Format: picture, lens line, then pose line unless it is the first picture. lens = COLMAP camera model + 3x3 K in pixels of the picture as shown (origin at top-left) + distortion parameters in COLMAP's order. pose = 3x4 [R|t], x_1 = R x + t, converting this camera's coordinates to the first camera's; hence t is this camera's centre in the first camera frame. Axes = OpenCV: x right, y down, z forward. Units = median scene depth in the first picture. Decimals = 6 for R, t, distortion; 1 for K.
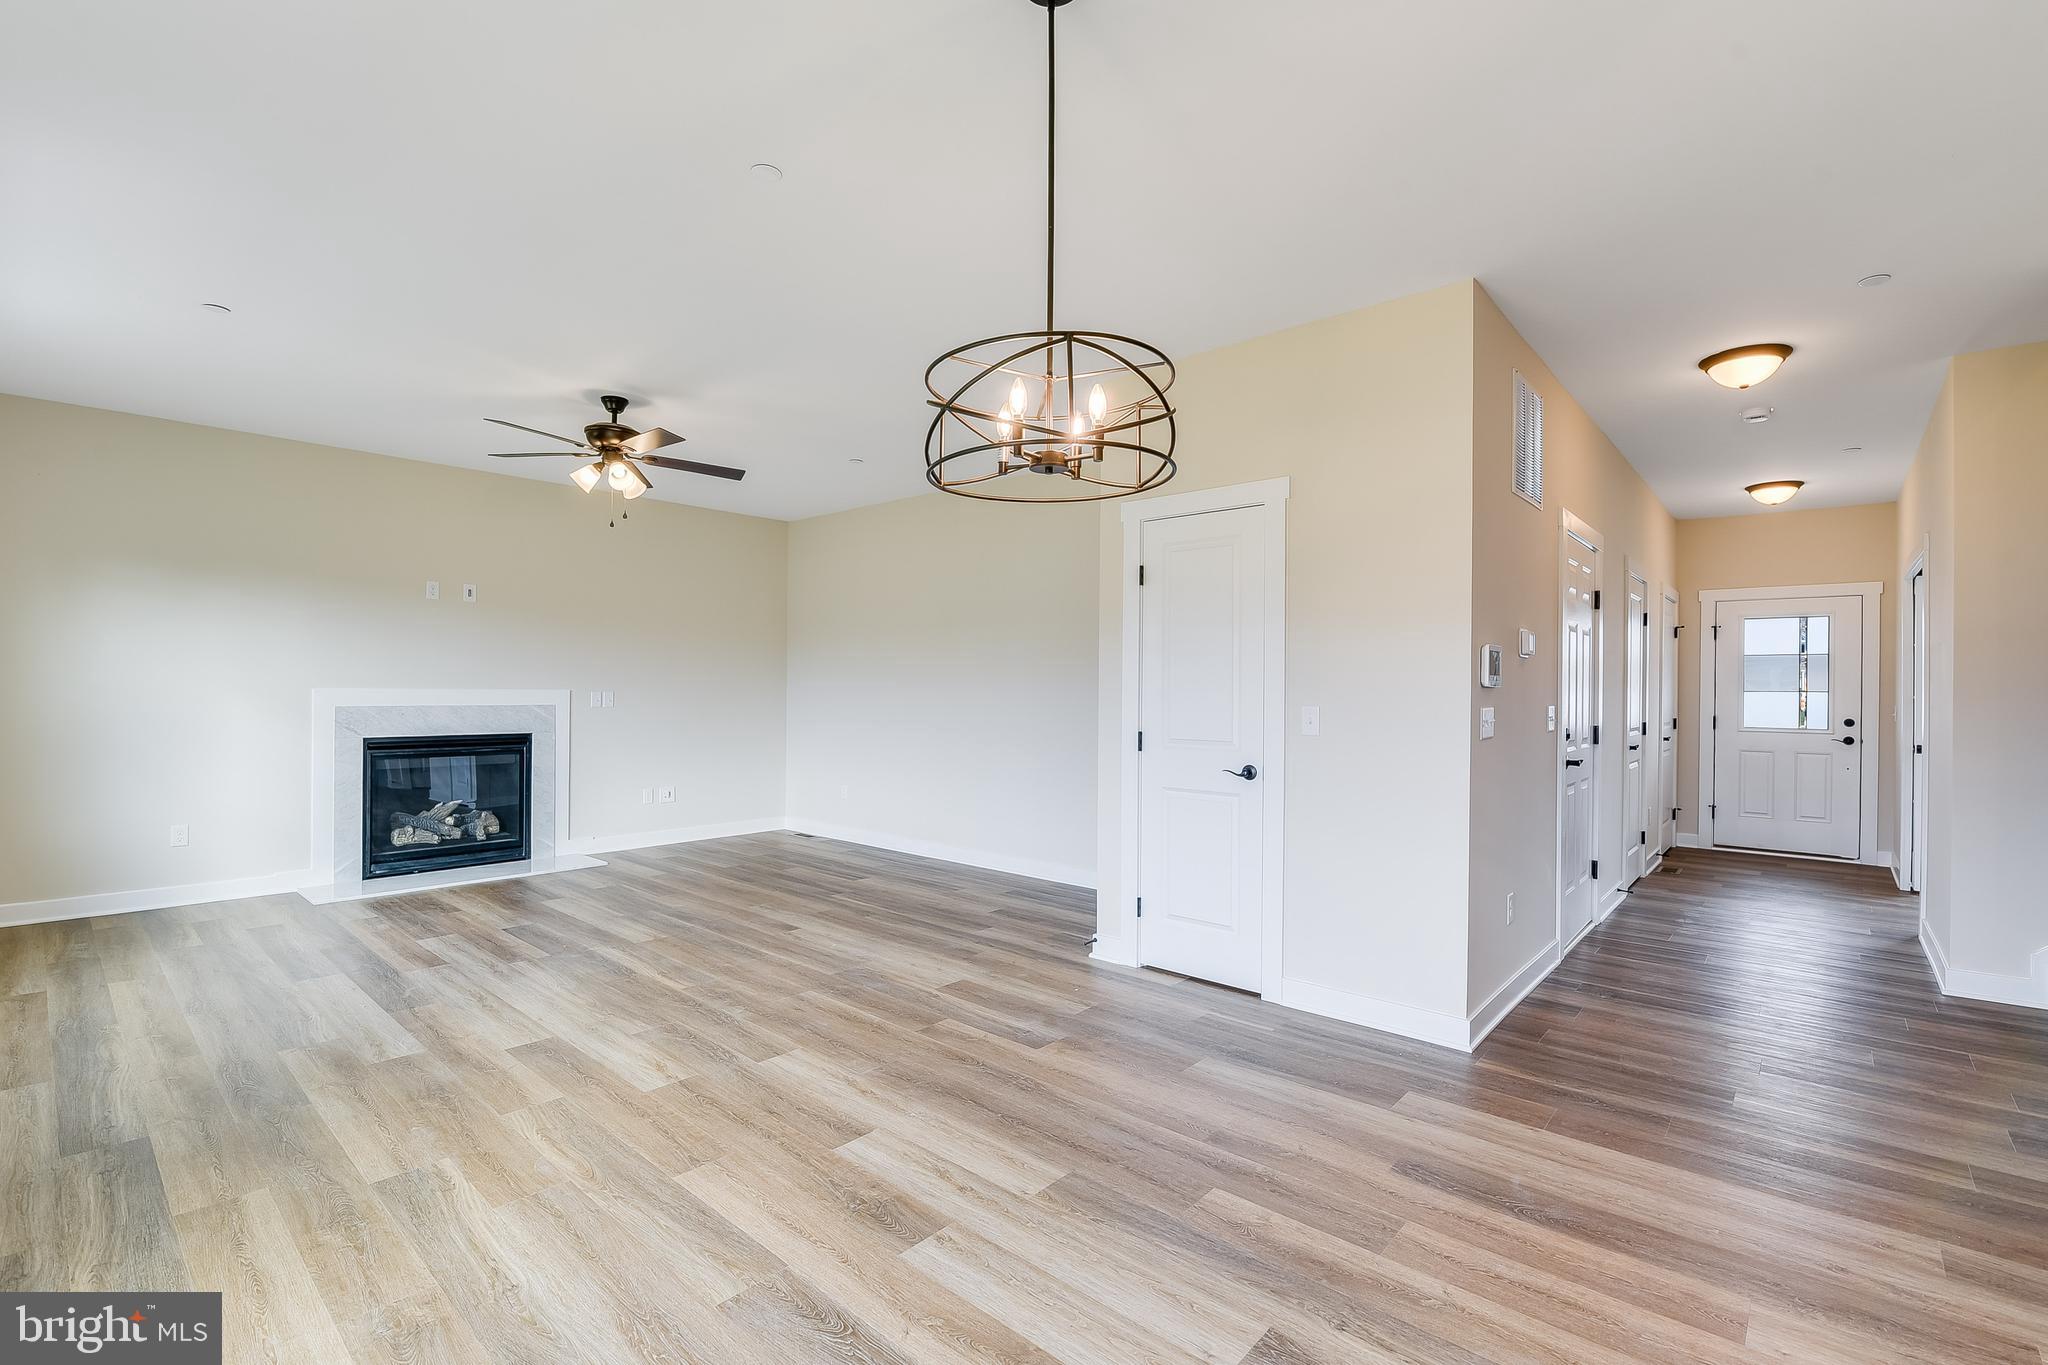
lens RADIAL K [[897.7, 0, 1025.5], [0, 897.7, 686.2], [0, 0, 1]] dist [-0.006047, -0.006648]
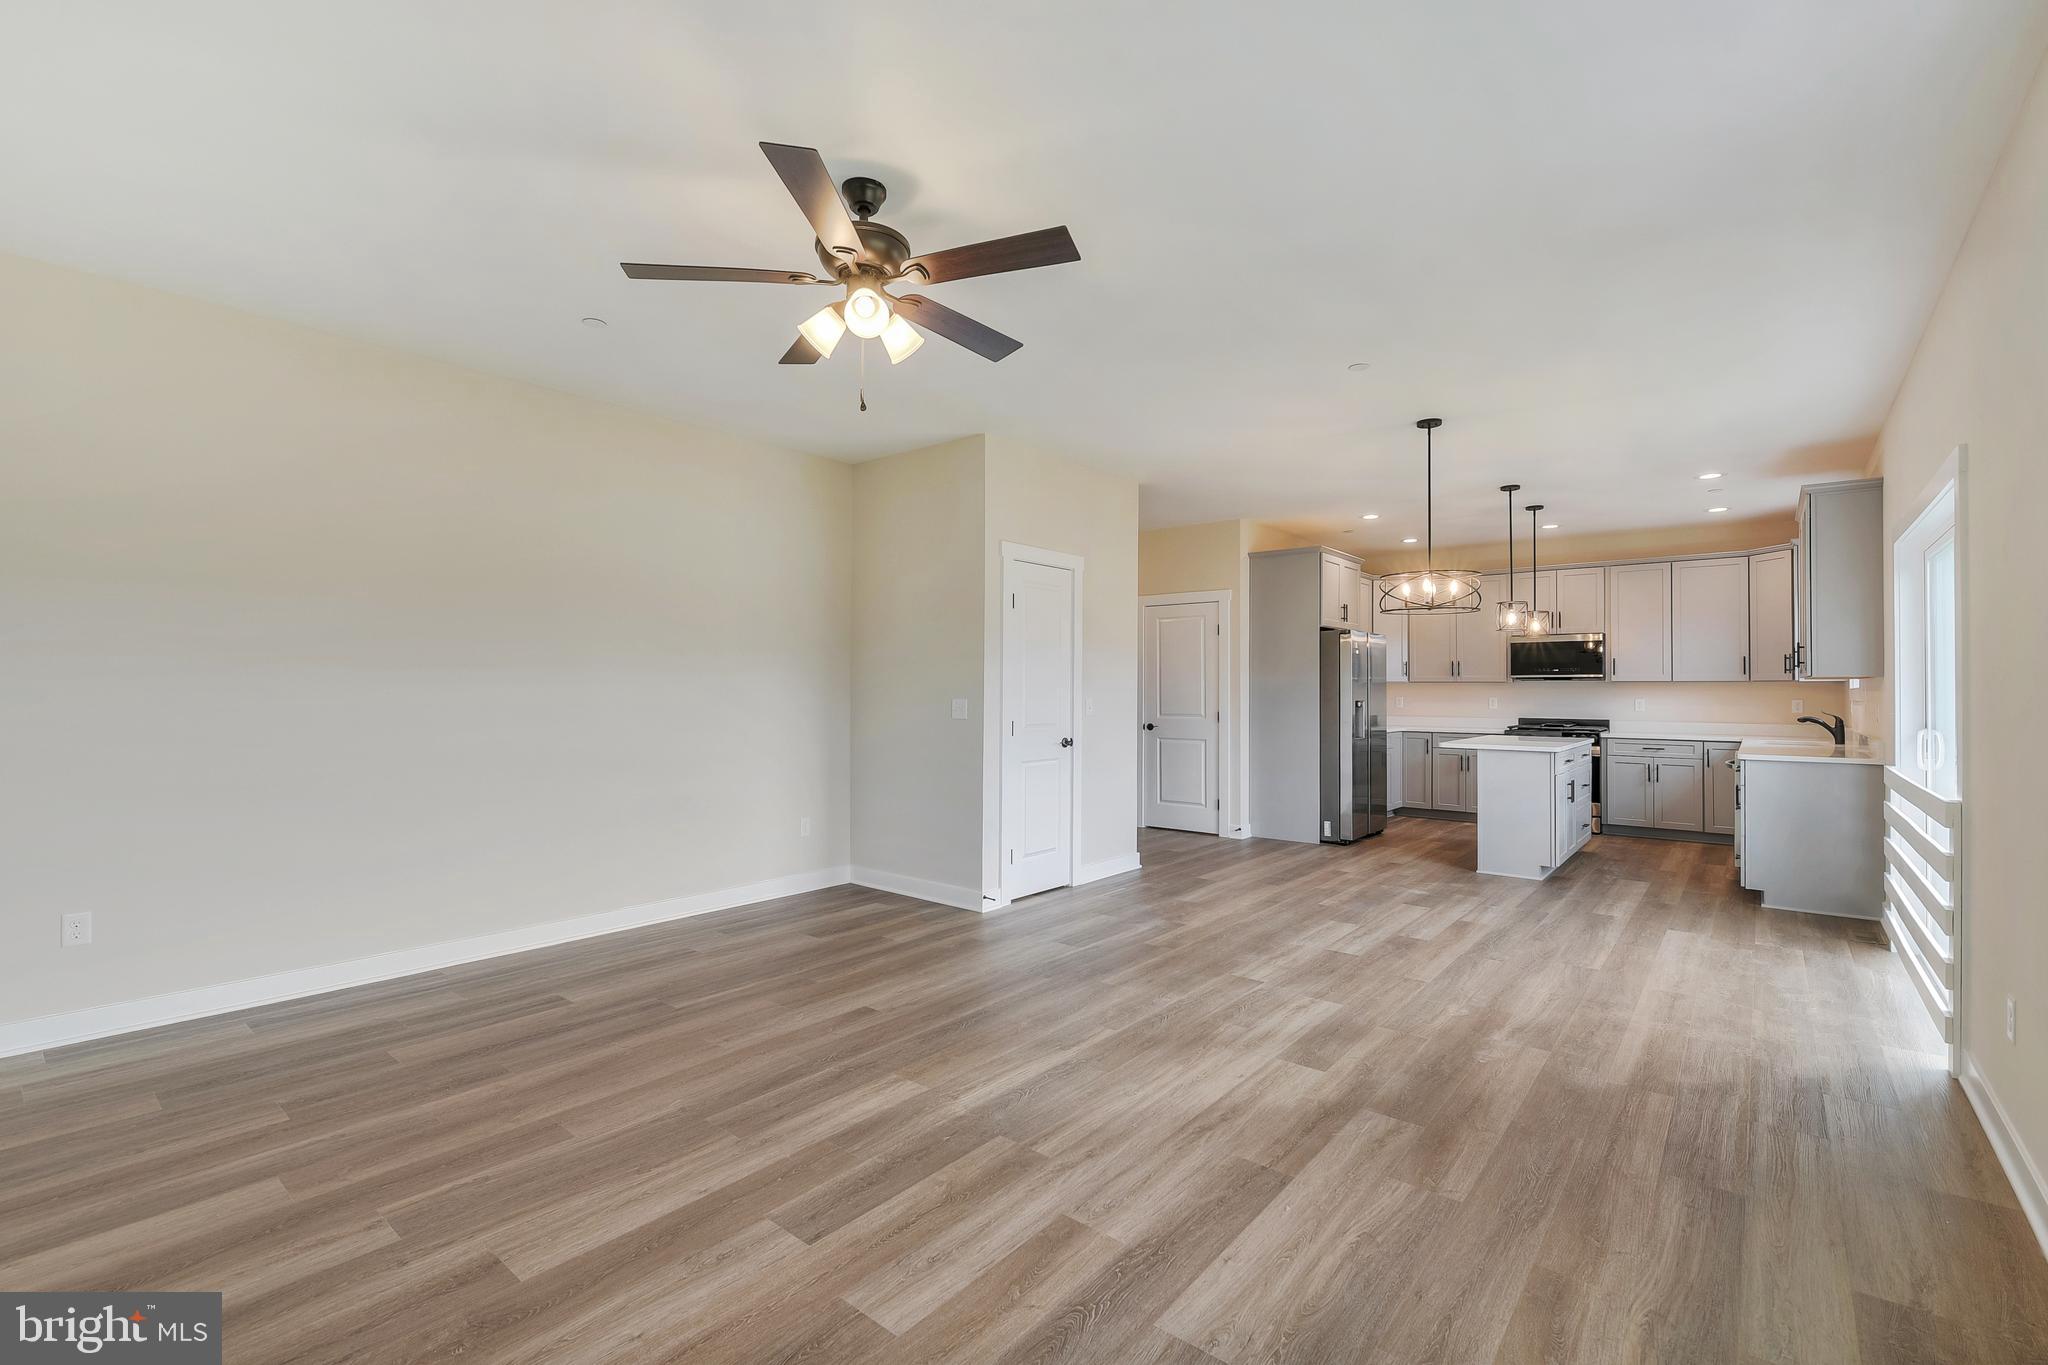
lens RADIAL K [[894.2, 0, 1009.1], [0, 894.2, 677.1], [0, 0, 1]] dist [-0.000636, -0.000494]
pose [[-0.023584, 0.005578, 0.999706, -0.949813], [-0.006929, 0.999960, -0.005743, -0.004450], [-0.999698, -0.007062, -0.023544, 0.844501]]
